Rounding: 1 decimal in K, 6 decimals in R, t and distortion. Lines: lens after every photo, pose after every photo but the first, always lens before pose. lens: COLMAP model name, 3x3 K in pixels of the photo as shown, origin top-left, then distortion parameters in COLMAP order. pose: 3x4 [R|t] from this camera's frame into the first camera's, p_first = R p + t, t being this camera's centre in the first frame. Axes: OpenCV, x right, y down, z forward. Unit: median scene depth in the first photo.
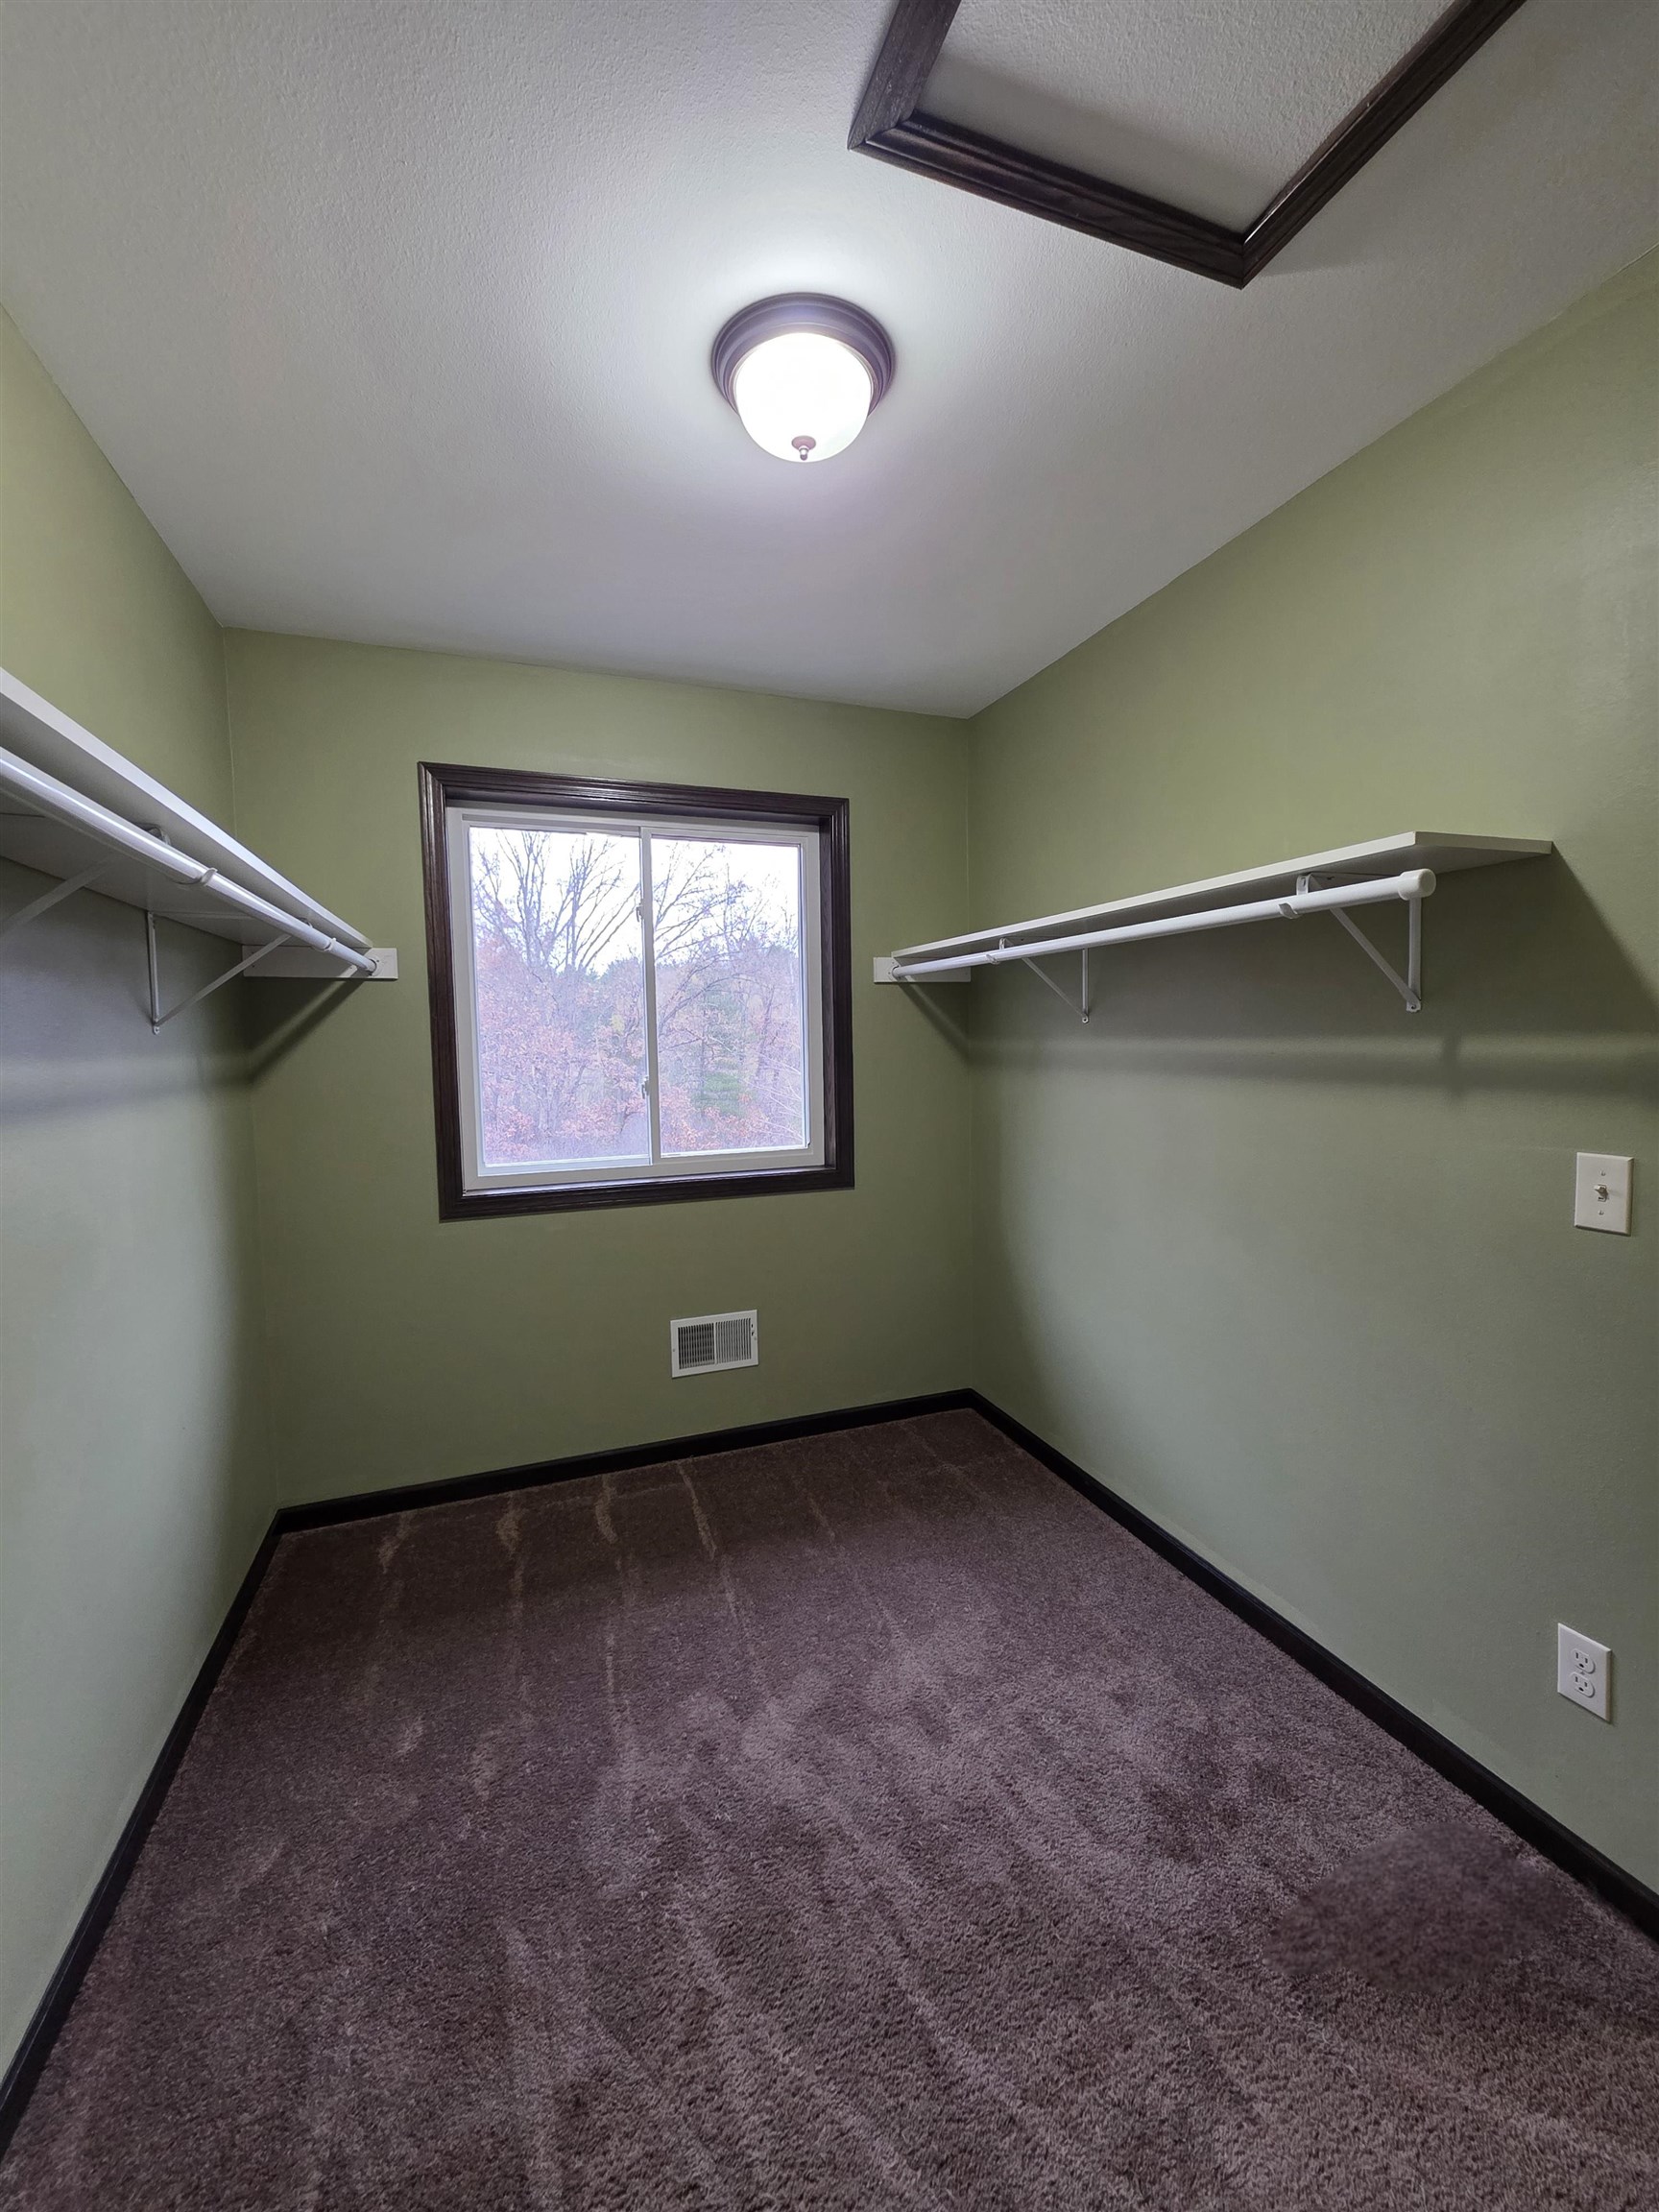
lens RADIAL K [[873.2, 0, 824.8], [0, 873.2, 1099.1], [0, 0, 1]] dist [-0.000284, -0.000528]
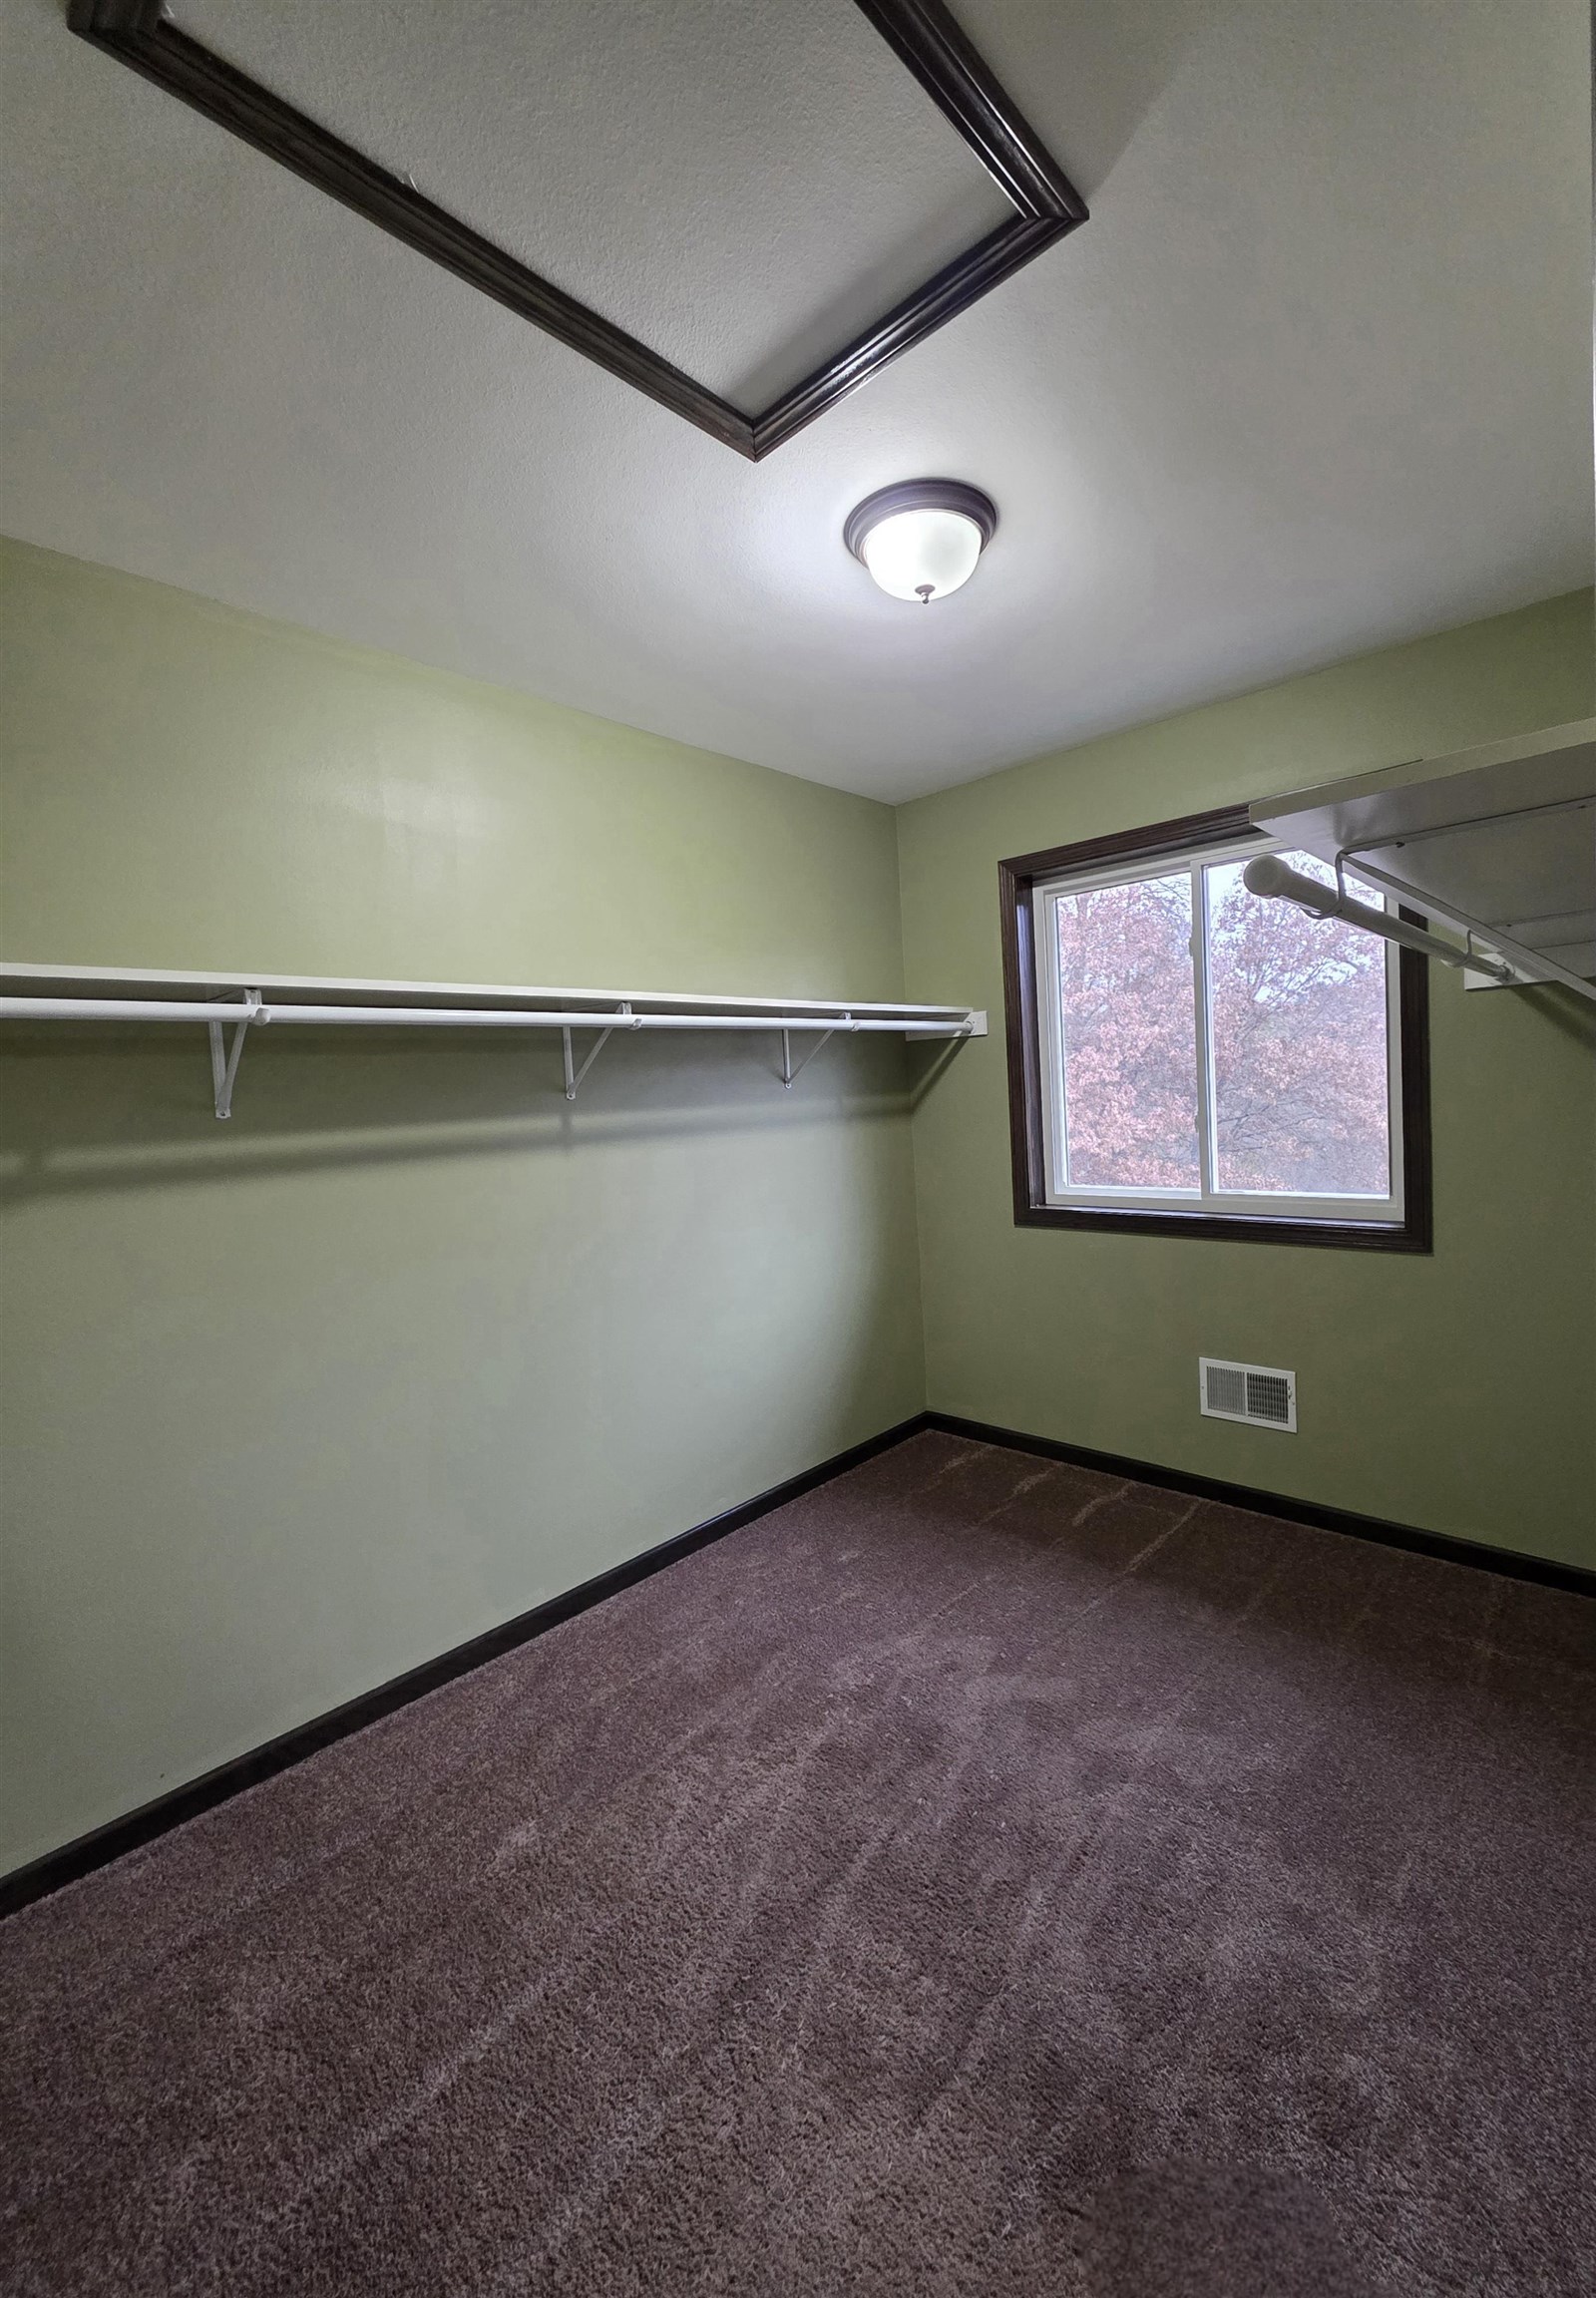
lens RADIAL K [[918.8, 0, 871.1], [0, 918.8, 1143.7], [0, 0, 1]] dist [-0.000274, 0.000246]
pose [[0.478665, 0.045339, -0.876826, 0.914026], [-0.015612, 0.998947, 0.043131, -0.046622], [0.877859, -0.006956, 0.478869, 0.286313]]
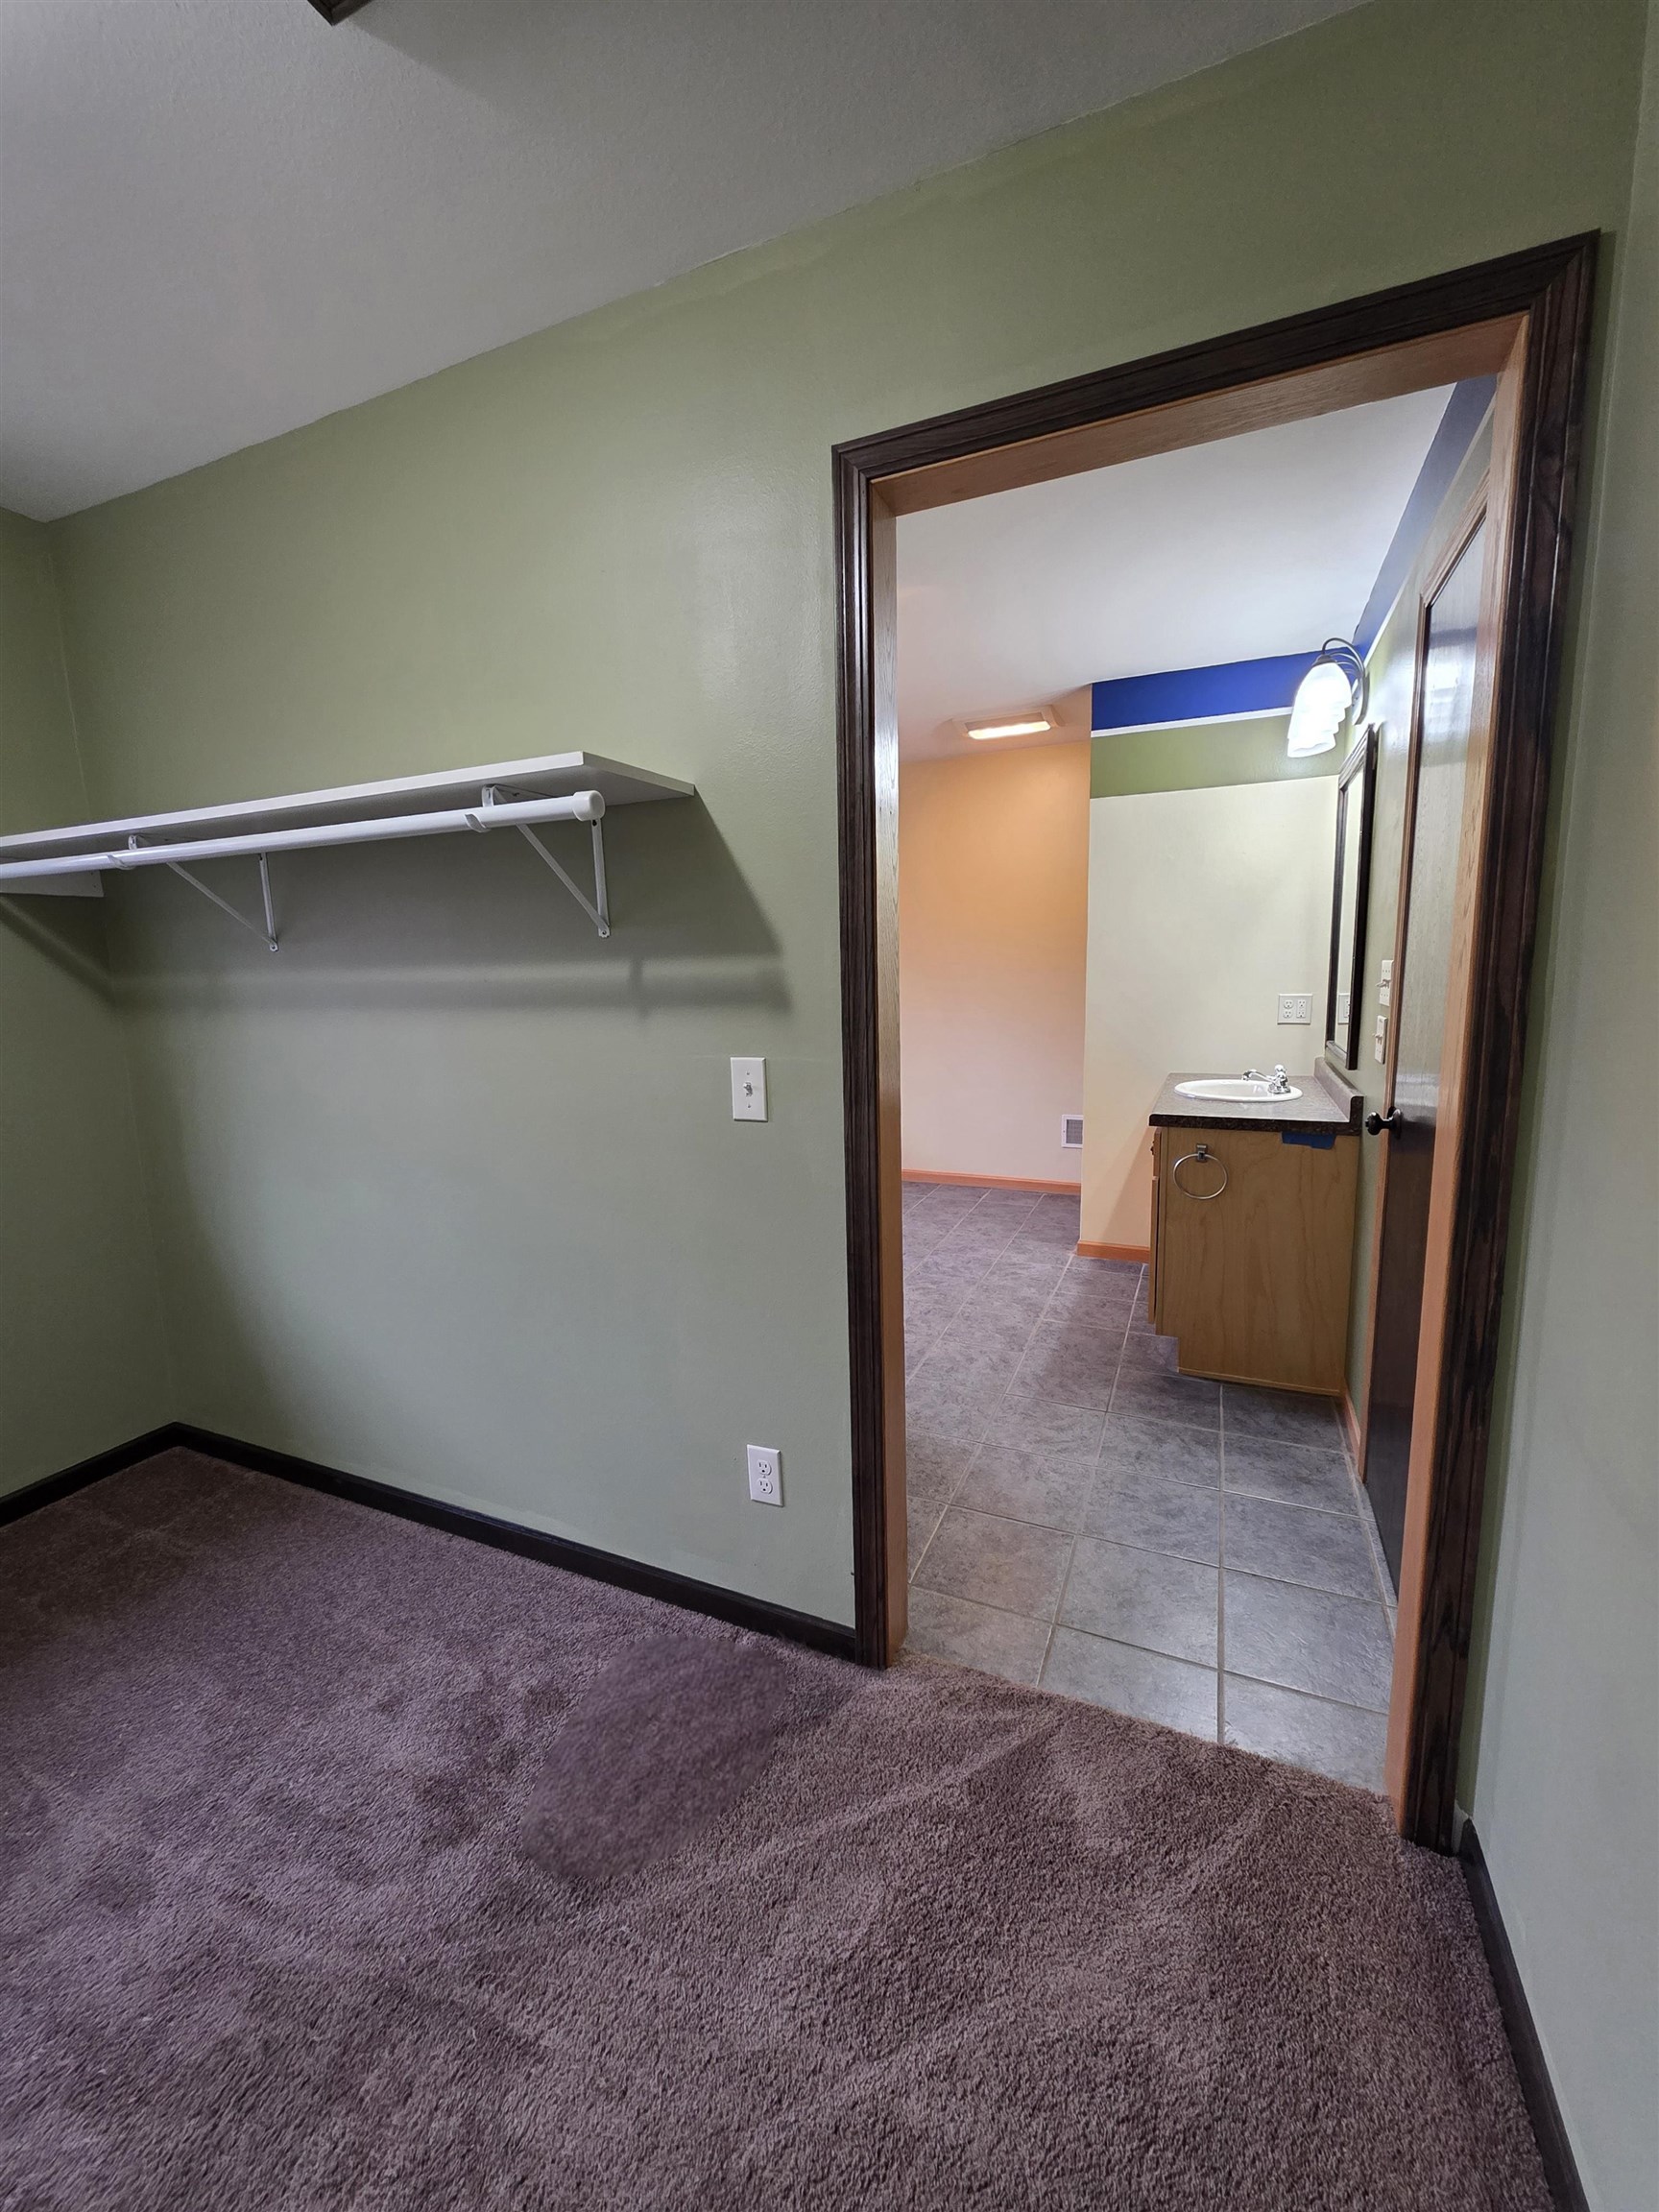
lens RADIAL K [[883.3, 0, 824.6], [0, 883.3, 1101.0], [0, 0, 1]] dist [-0.000529, -0.000444]
pose [[0.696331, -0.109206, 0.709364, 0.082059], [0.062499, 0.993828, 0.091648, 0.015445], [-0.714994, -0.019483, 0.698859, 0.061555]]
